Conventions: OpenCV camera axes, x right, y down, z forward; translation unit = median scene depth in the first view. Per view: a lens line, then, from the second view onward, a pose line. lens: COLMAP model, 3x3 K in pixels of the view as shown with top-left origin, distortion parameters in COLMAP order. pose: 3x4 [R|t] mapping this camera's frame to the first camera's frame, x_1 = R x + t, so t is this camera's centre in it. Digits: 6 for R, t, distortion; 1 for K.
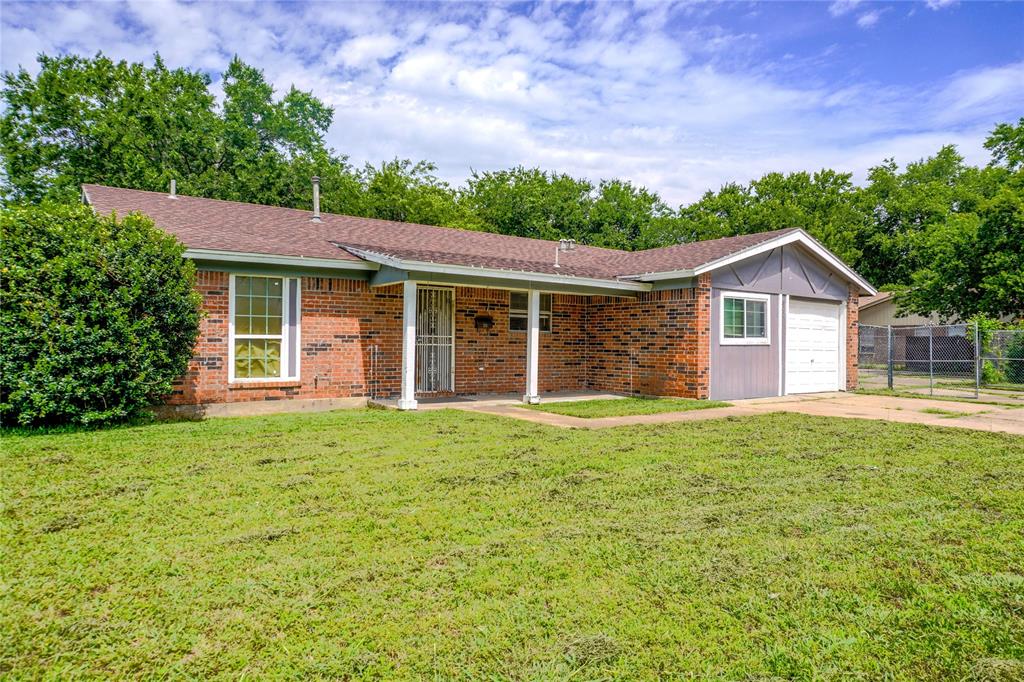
lens RADIAL K [[652.0, 0, 513.1], [0, 652.0, 344.3], [0, 0, 1]] dist [-0.059663, -0.001252]
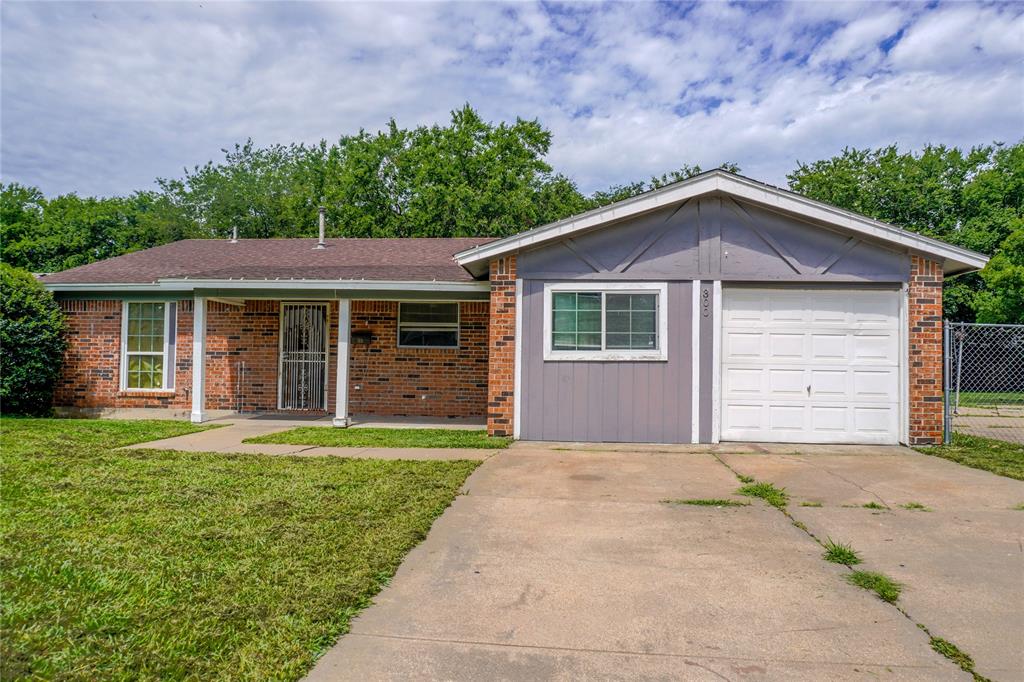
lens RADIAL K [[690.8, 0, 510.4], [0, 690.8, 343.6], [0, 0, 1]] dist [-0.042220, 0.021105]
pose [[0.753079, -0.020365, -0.657615, 0.803967], [-0.007812, 0.999174, -0.039889, 0.013030], [0.657884, 0.035177, 0.752297, 0.430241]]
